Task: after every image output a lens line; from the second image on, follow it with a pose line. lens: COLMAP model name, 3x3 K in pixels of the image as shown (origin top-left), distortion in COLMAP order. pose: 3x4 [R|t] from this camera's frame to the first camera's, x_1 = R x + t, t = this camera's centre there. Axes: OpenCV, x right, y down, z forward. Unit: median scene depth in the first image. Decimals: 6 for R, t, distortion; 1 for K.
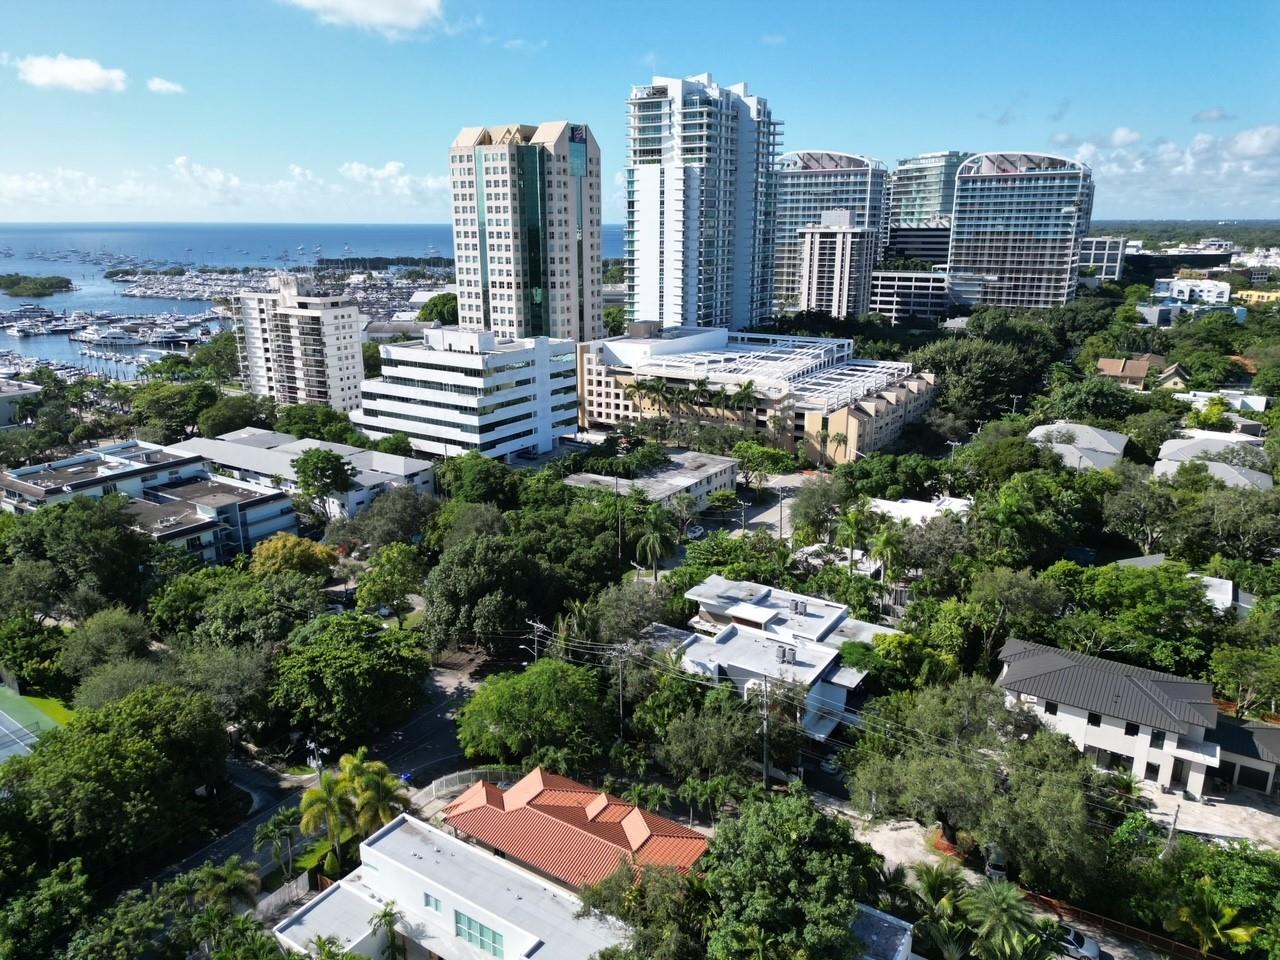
lens RADIAL K [[890.6, 0, 640.0], [0, 890.6, 480.0], [0, 0, 1]] dist [0.072968, -0.081189]
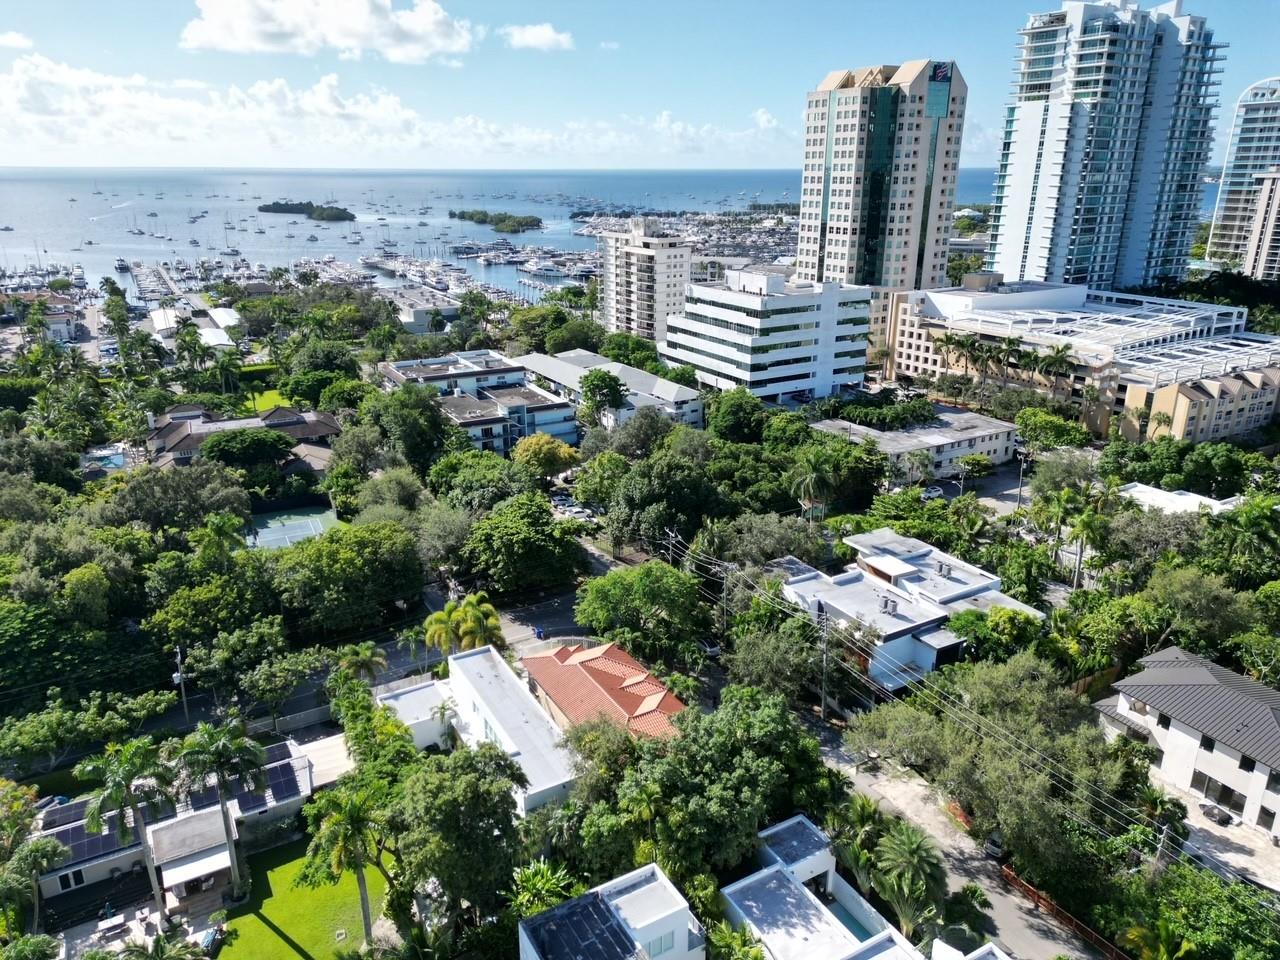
lens RADIAL K [[890.6, 0, 640.0], [0, 890.6, 480.0], [0, 0, 1]] dist [0.072968, -0.081189]
pose [[0.890441, 0.150017, -0.429662, 0.143732], [-0.125793, 0.988458, 0.084426, 0.002267], [0.437368, -0.021128, 0.899034, -0.012695]]
